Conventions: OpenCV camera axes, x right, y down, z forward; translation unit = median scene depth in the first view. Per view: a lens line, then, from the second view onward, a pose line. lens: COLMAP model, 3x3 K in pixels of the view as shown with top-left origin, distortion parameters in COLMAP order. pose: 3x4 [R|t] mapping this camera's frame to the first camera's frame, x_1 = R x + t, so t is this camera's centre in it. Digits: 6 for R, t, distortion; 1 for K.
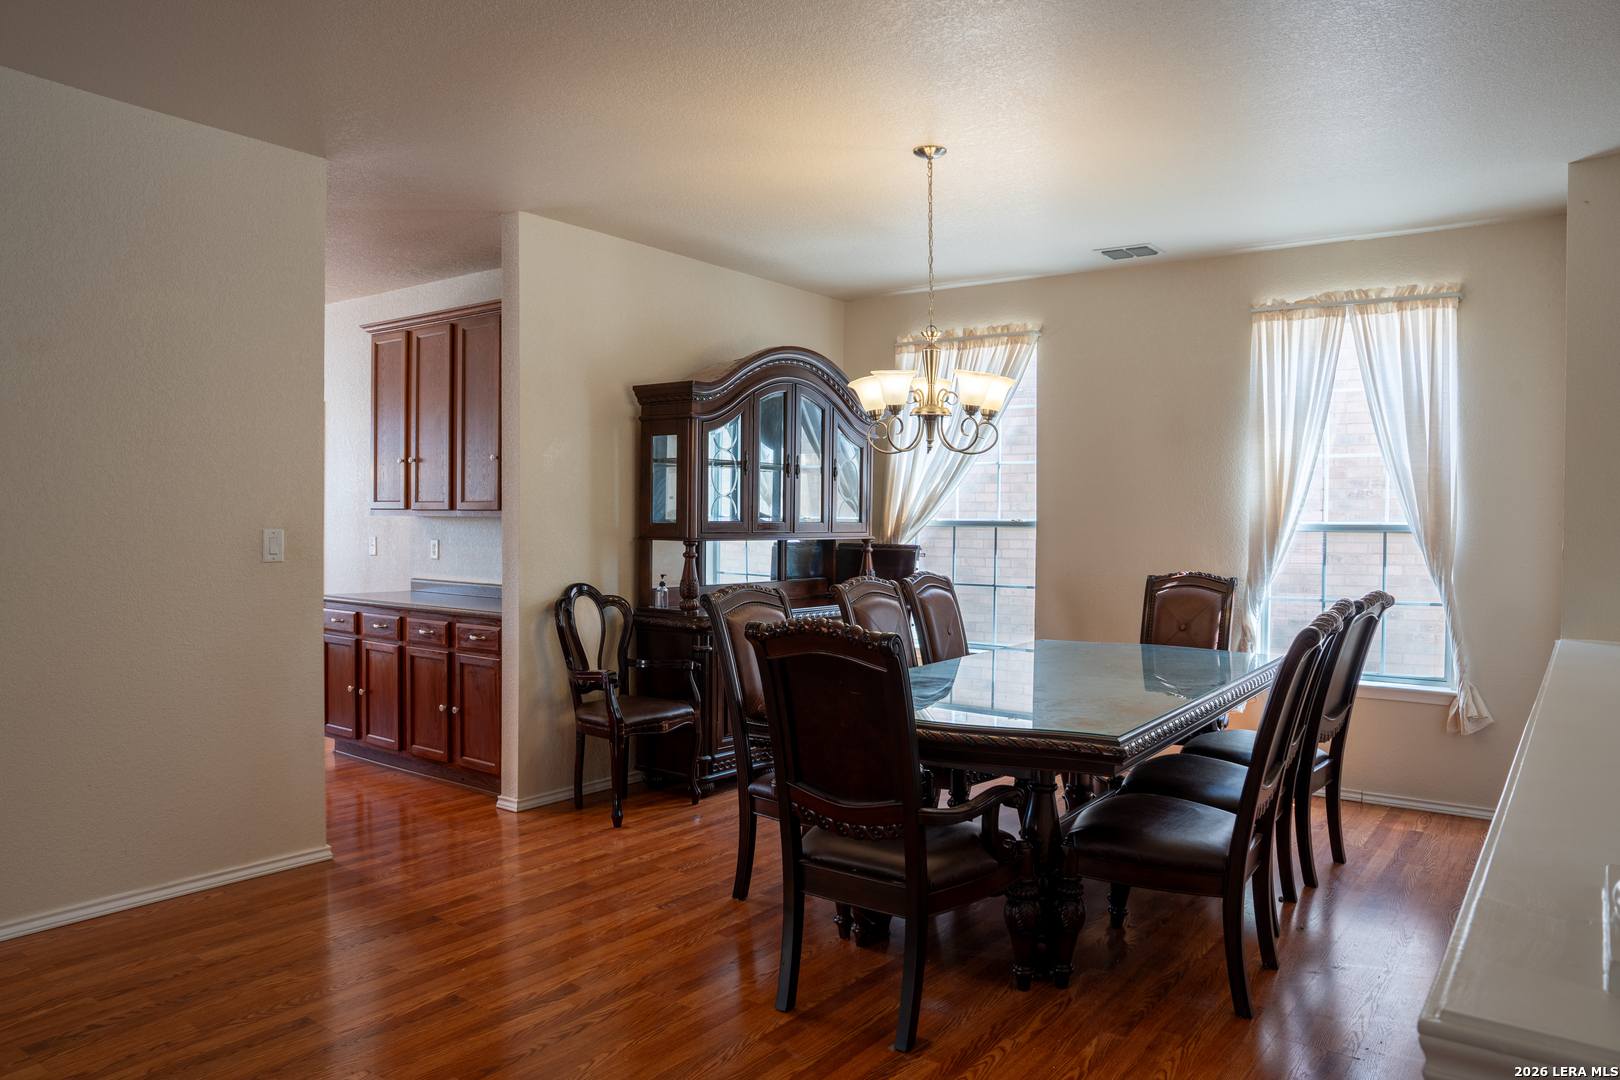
lens RADIAL K [[1111.1, 0, 816.8], [0, 1111.1, 538.7], [0, 0, 1]] dist [-0.122540, 0.096552]
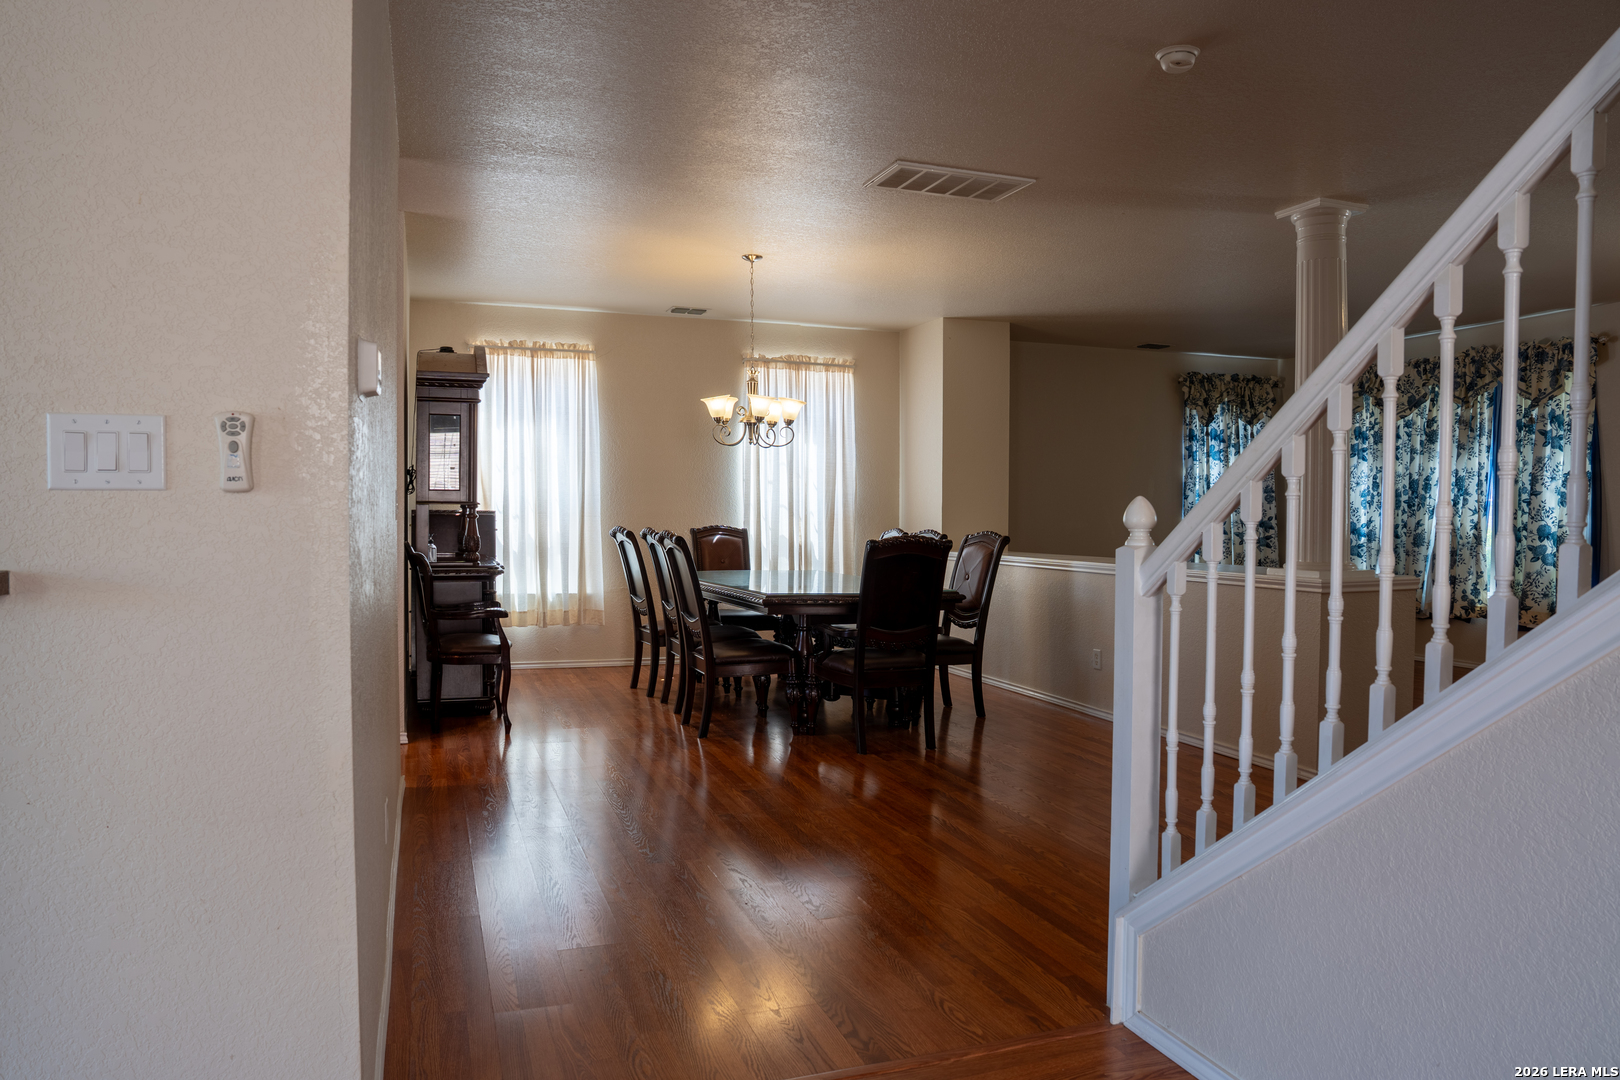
lens RADIAL K [[1111.1, 0, 816.8], [0, 1111.1, 538.7], [0, 0, 1]] dist [-0.122540, 0.096552]
pose [[0.551342, -0.024483, 0.833920, -0.940033], [0.009214, 0.999687, 0.023258, 0.014906], [-0.834228, -0.005139, 0.551395, 0.030777]]
